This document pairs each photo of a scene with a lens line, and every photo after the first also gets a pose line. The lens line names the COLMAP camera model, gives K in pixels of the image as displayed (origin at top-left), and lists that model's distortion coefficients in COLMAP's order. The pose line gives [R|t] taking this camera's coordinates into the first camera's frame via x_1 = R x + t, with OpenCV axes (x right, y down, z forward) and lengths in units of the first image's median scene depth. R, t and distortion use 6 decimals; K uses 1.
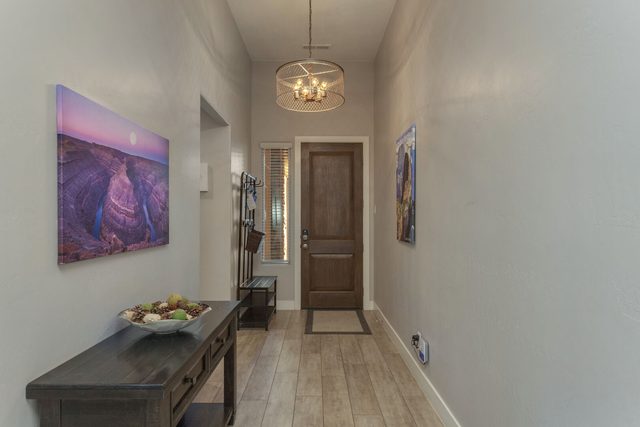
lens RADIAL K [[300.2, 0, 319.9], [0, 300.2, 214.4], [0, 0, 1]] dist [-0.002597, 0.000712]
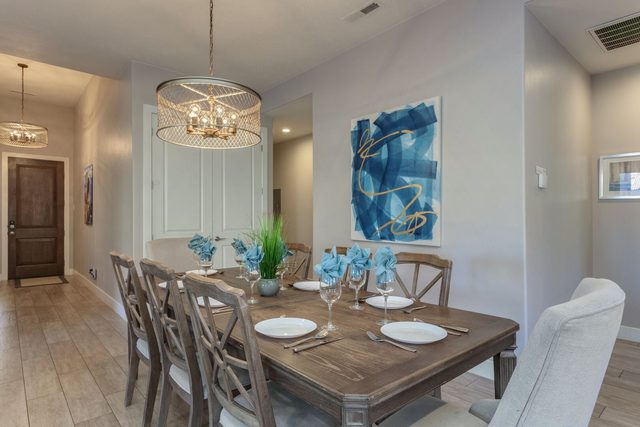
lens RADIAL K [[357.7, 0, 321.0], [0, 357.7, 217.3], [0, 0, 1]] dist [0.002076, -0.000597]
pose [[0.748776, 0.000727, 0.662823, -0.076774], [-0.000864, 1.000000, -0.000120, 0.032917], [-0.662823, -0.000483, 0.748776, -1.147884]]
